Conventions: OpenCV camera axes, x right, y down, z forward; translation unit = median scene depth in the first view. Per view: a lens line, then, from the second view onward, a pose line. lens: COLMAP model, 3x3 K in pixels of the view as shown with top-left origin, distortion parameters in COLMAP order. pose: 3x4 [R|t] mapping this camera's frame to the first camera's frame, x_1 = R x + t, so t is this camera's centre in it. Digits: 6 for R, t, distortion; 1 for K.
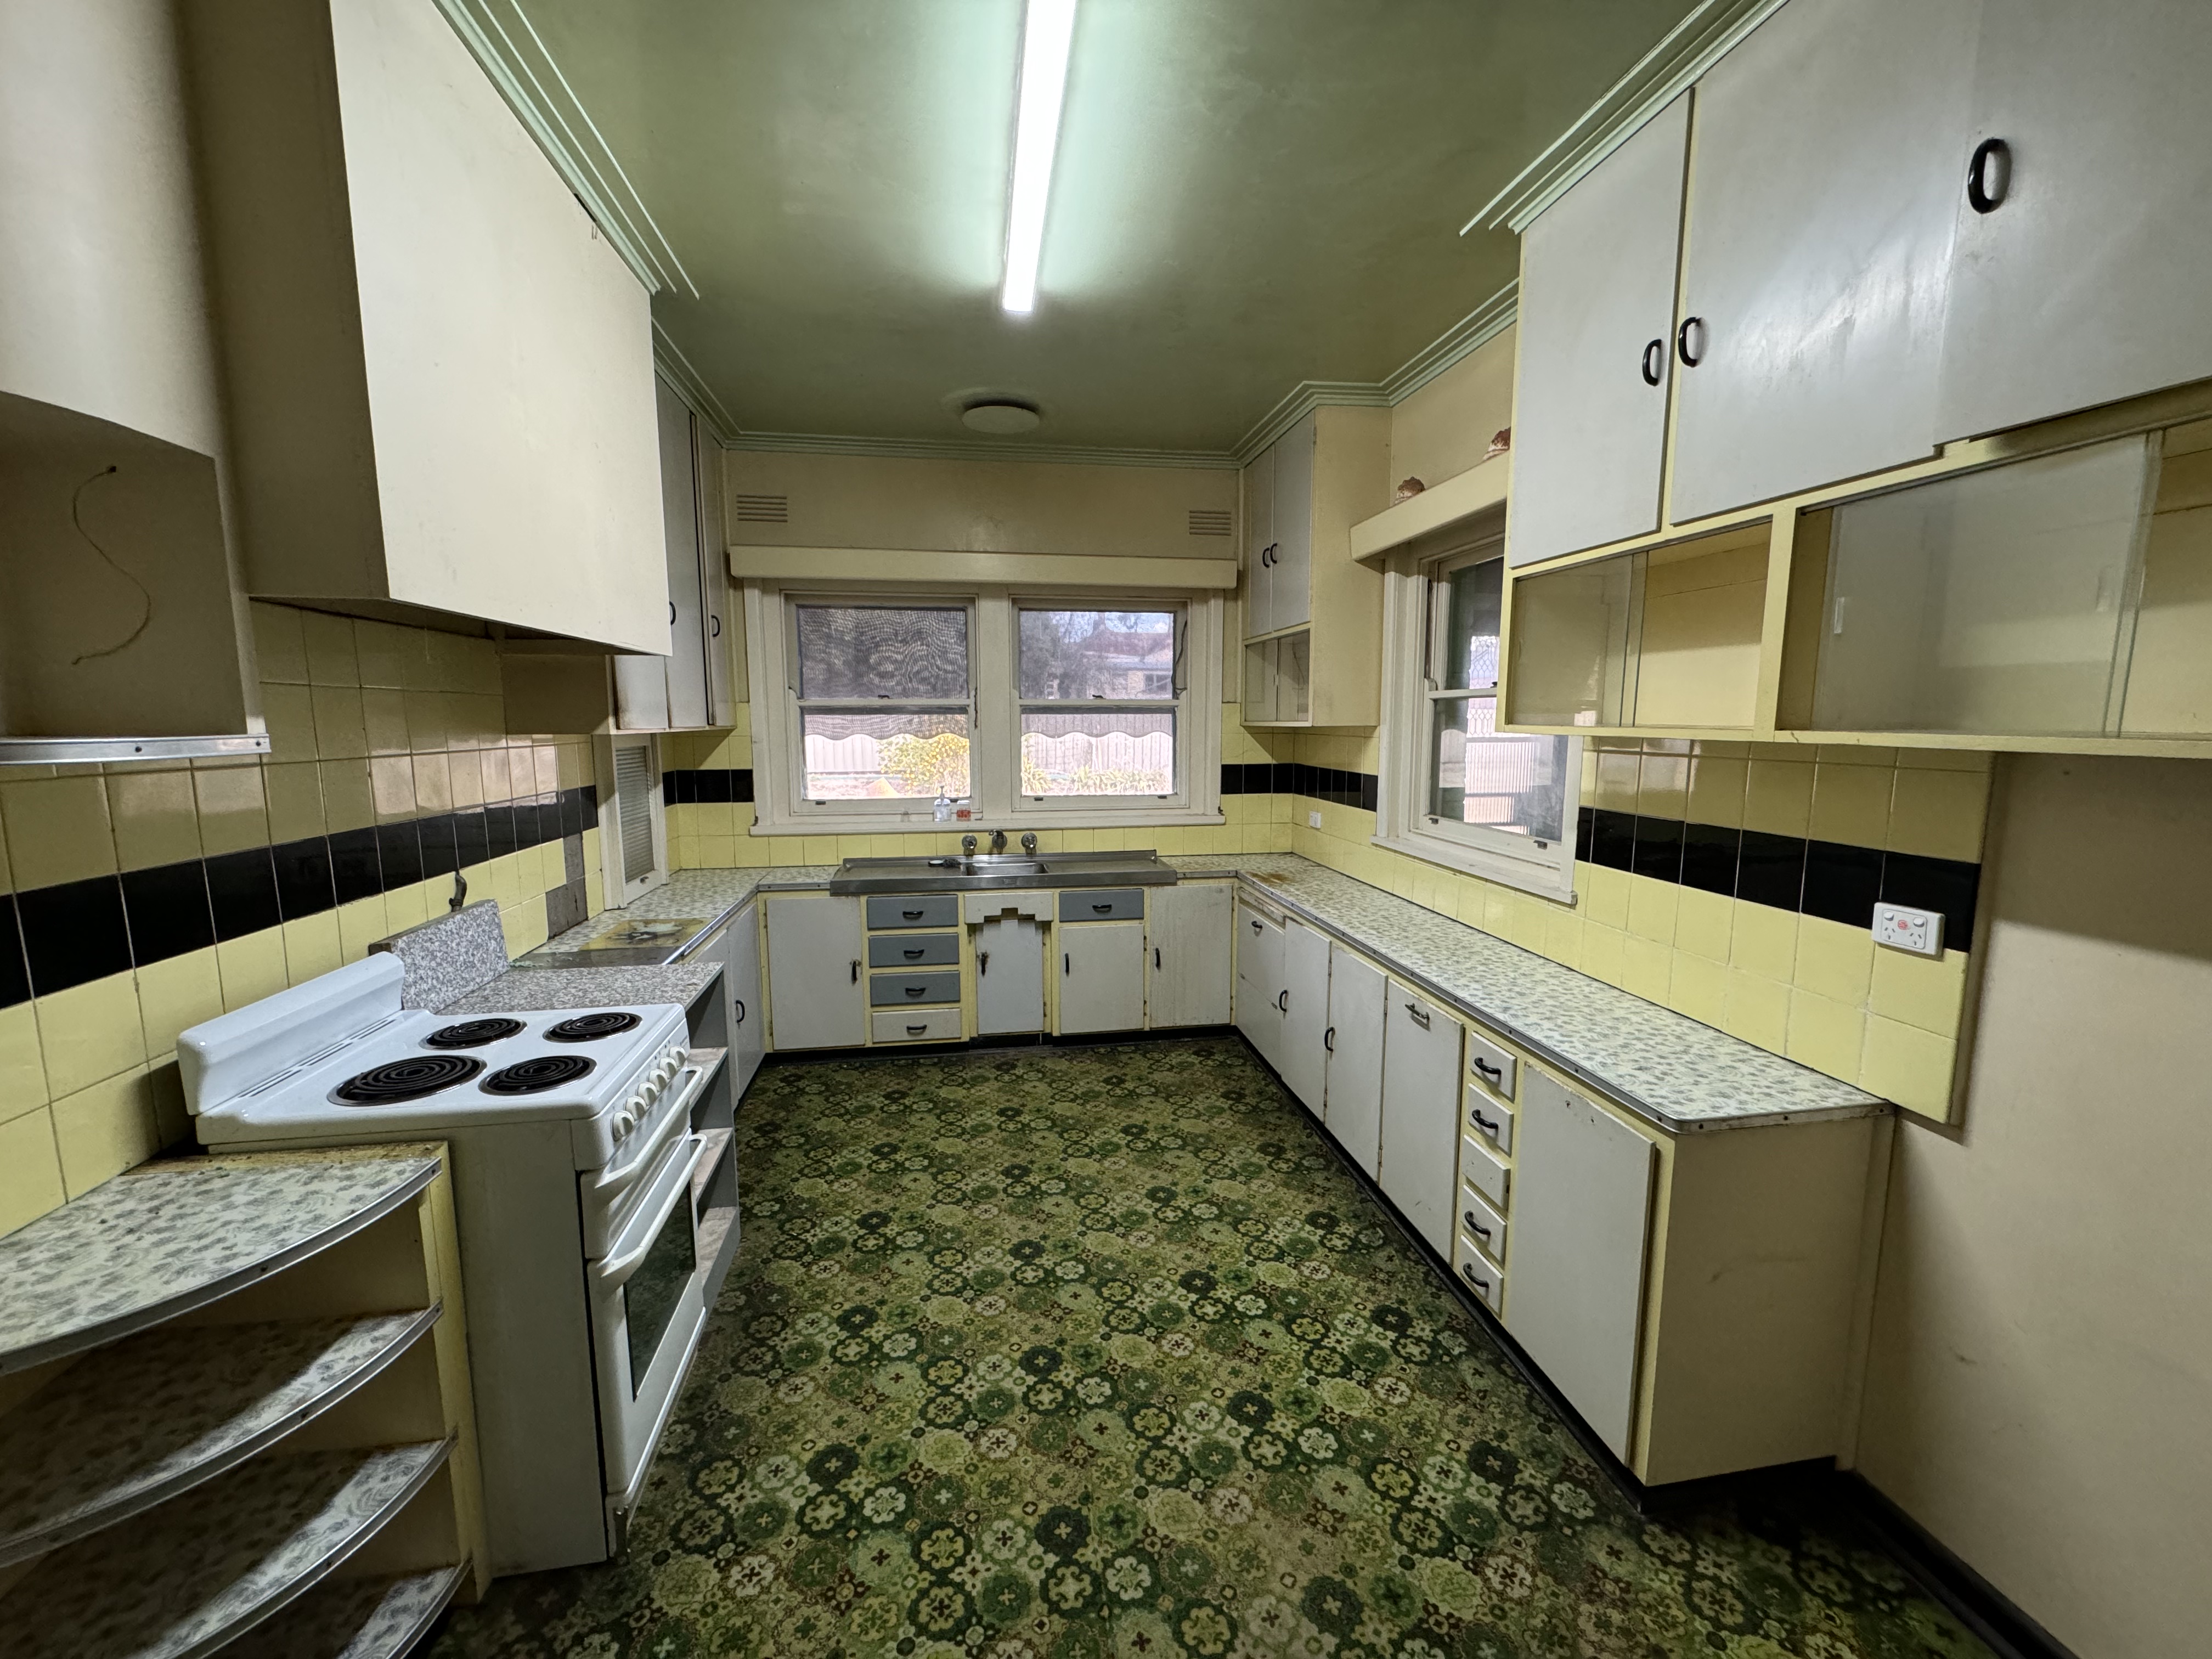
lens RADIAL K [[879.5, 0, 1109.0], [0, 879.5, 828.3], [0, 0, 1]] dist [-0.003935, 0.000824]
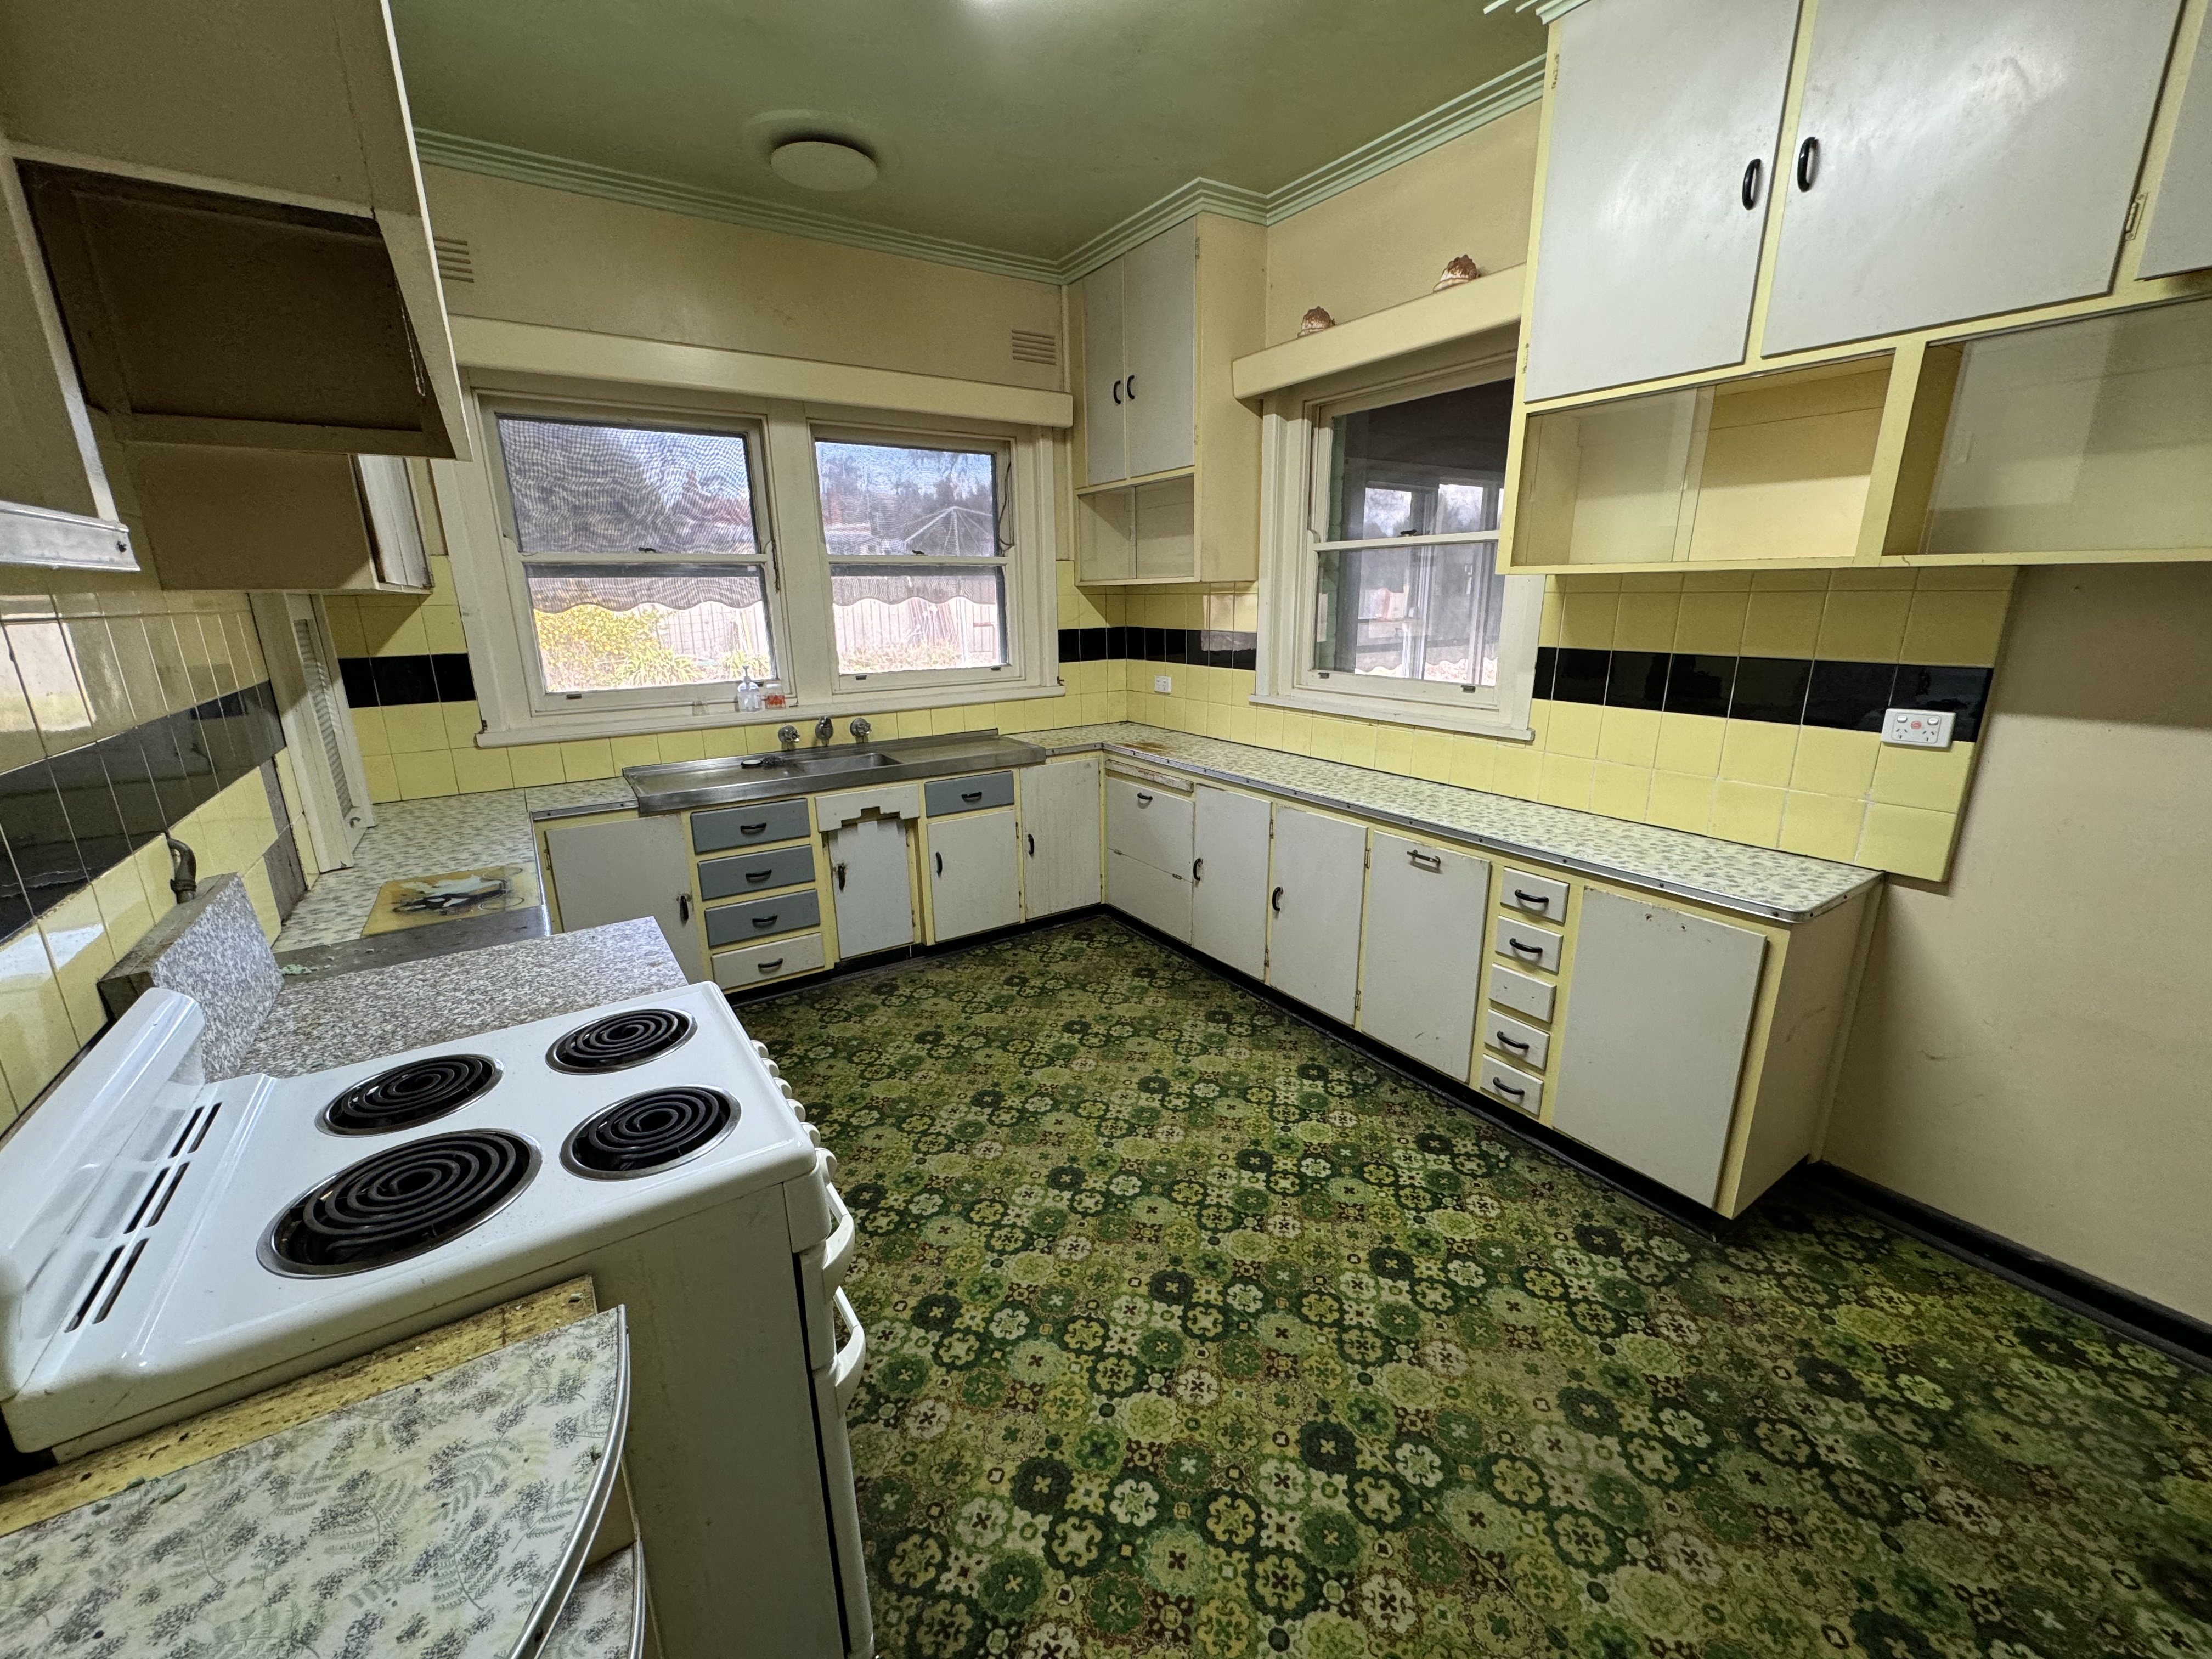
lens RADIAL K [[879.5, 0, 1109.1], [0, 879.5, 828.3], [0, 0, 1]] dist [-0.003935, 0.000824]
pose [[0.911857, -0.117297, 0.393393, -0.457296], [0.063806, 0.987159, 0.146443, 0.002483], [-0.405518, -0.108434, 0.907633, 0.266620]]
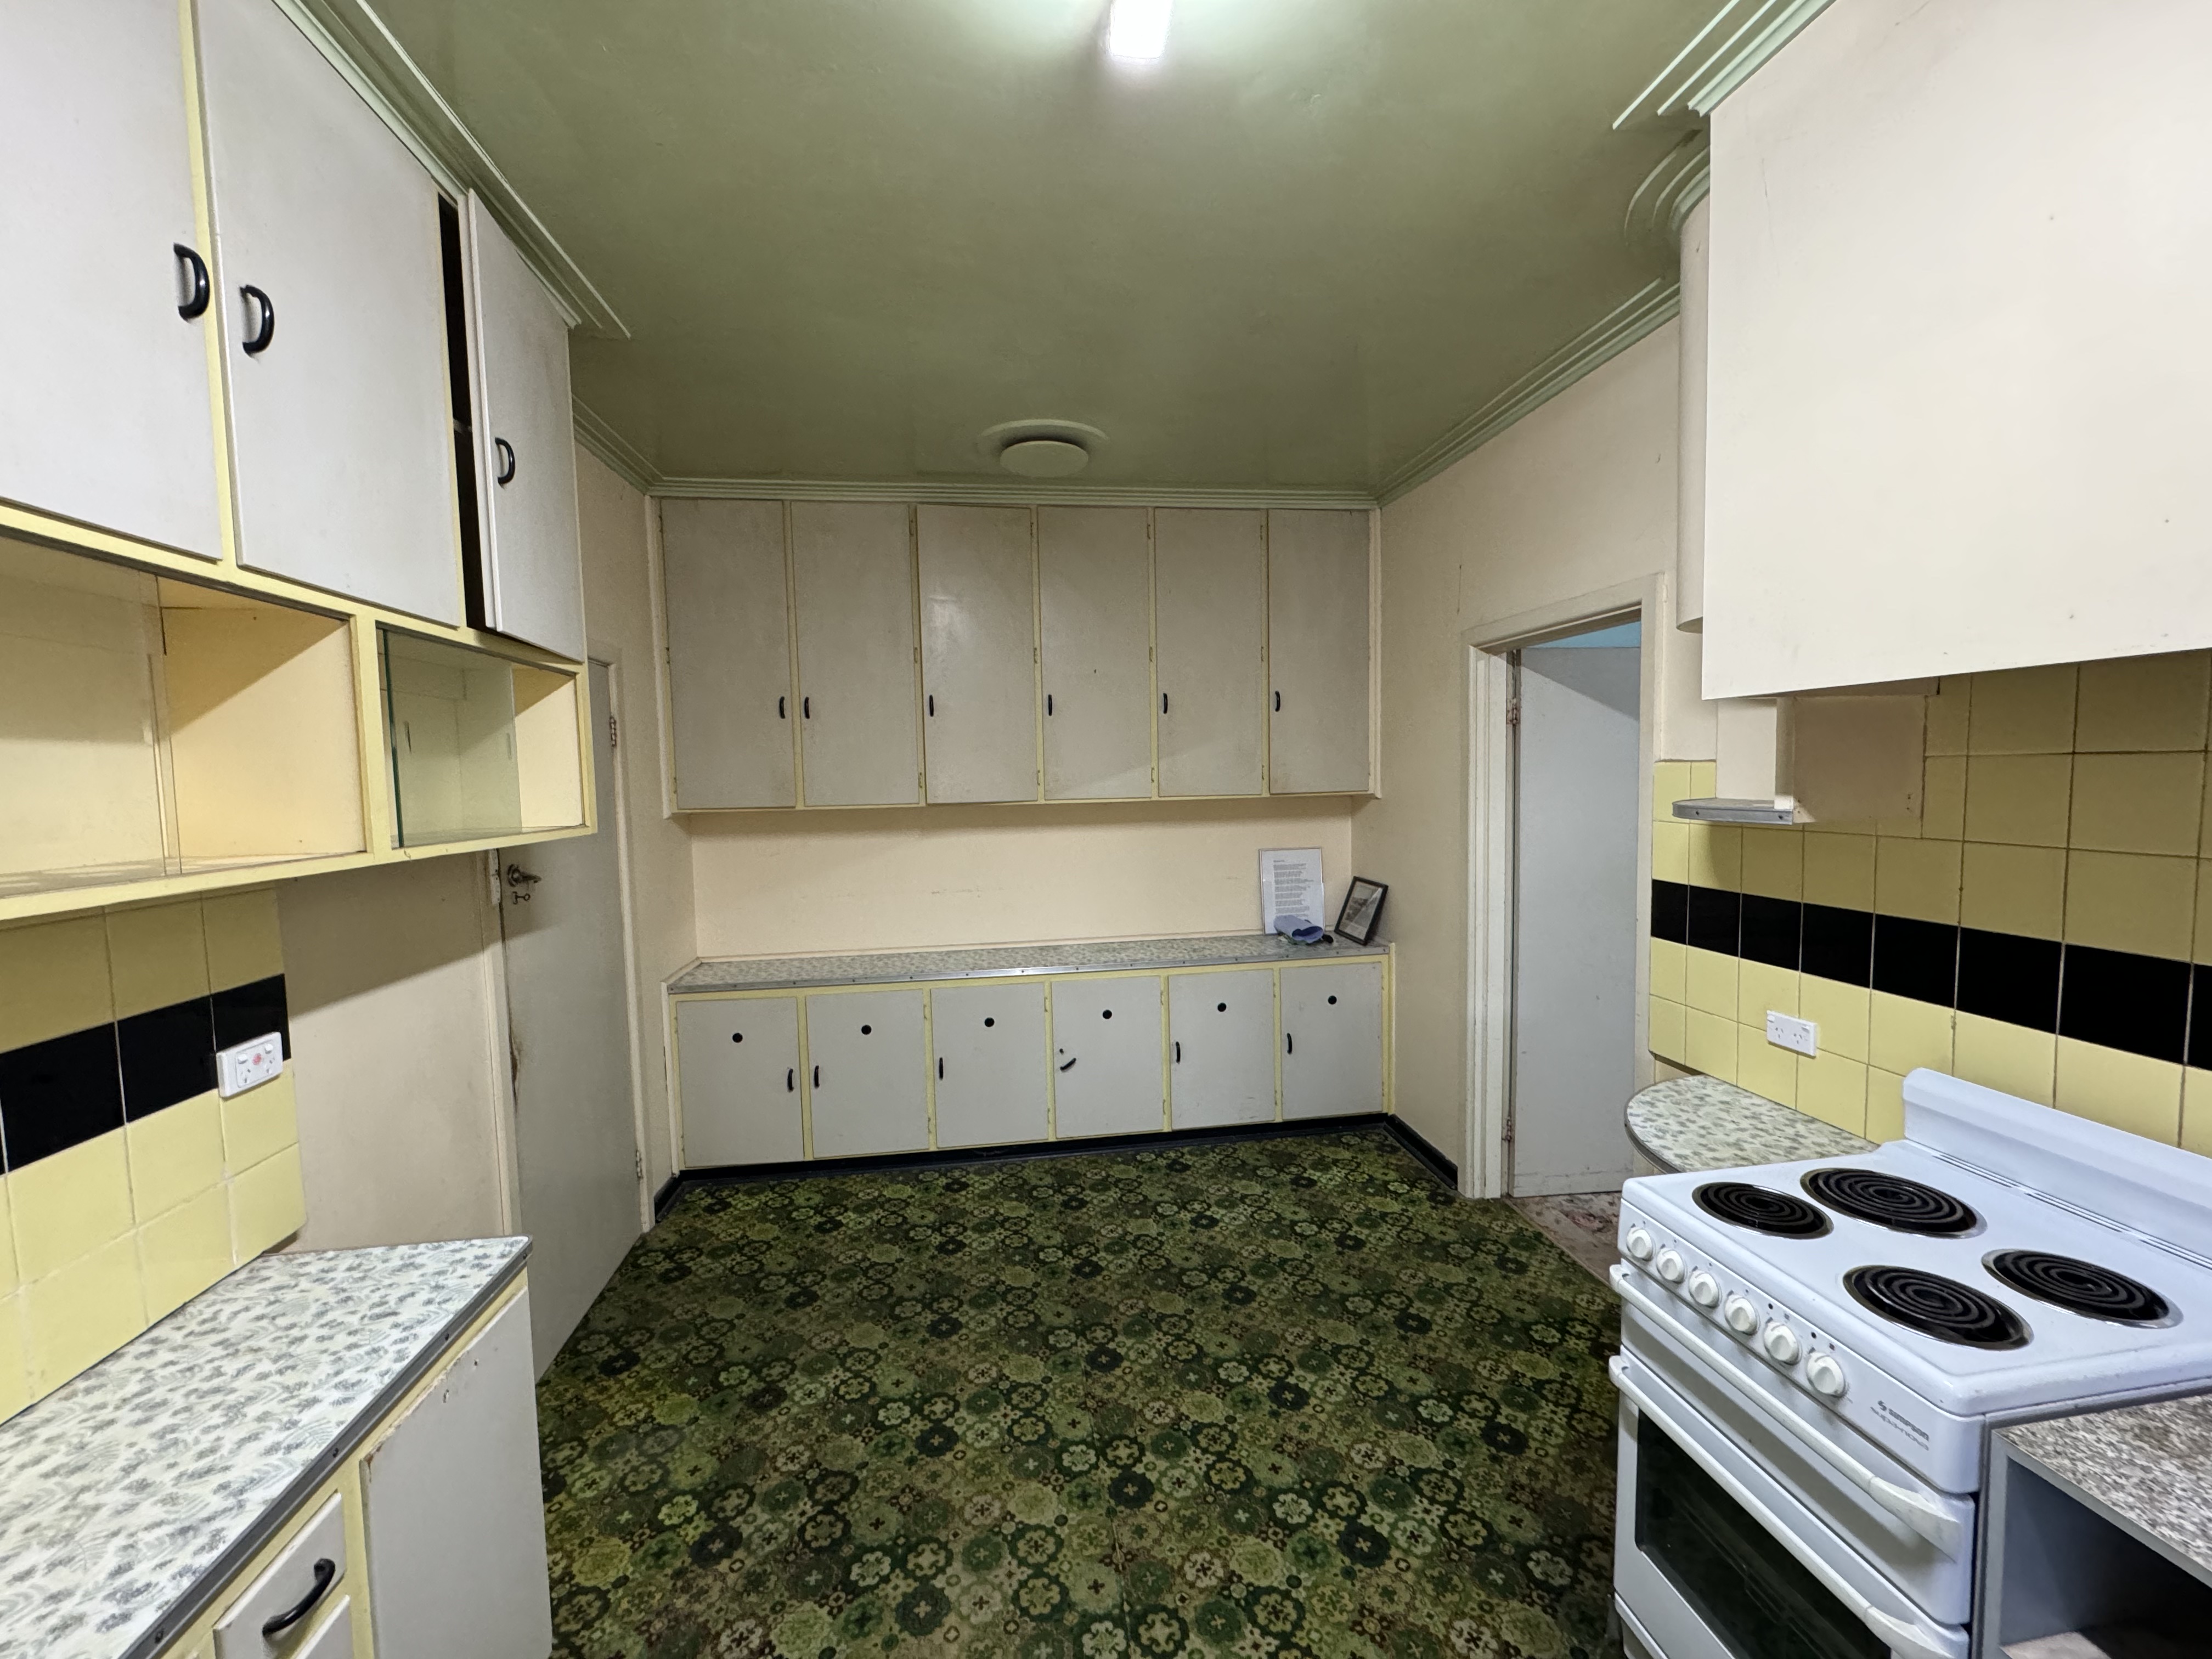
lens RADIAL K [[879.5, 0, 1103.6], [0, 879.5, 832.9], [0, 0, 1]] dist [-0.003935, 0.000824]
pose [[-0.999192, 0.023556, 0.032572, -0.026057], [0.029444, 0.980536, 0.194118, -0.218479], [-0.027365, 0.194920, -0.980437, 1.430655]]
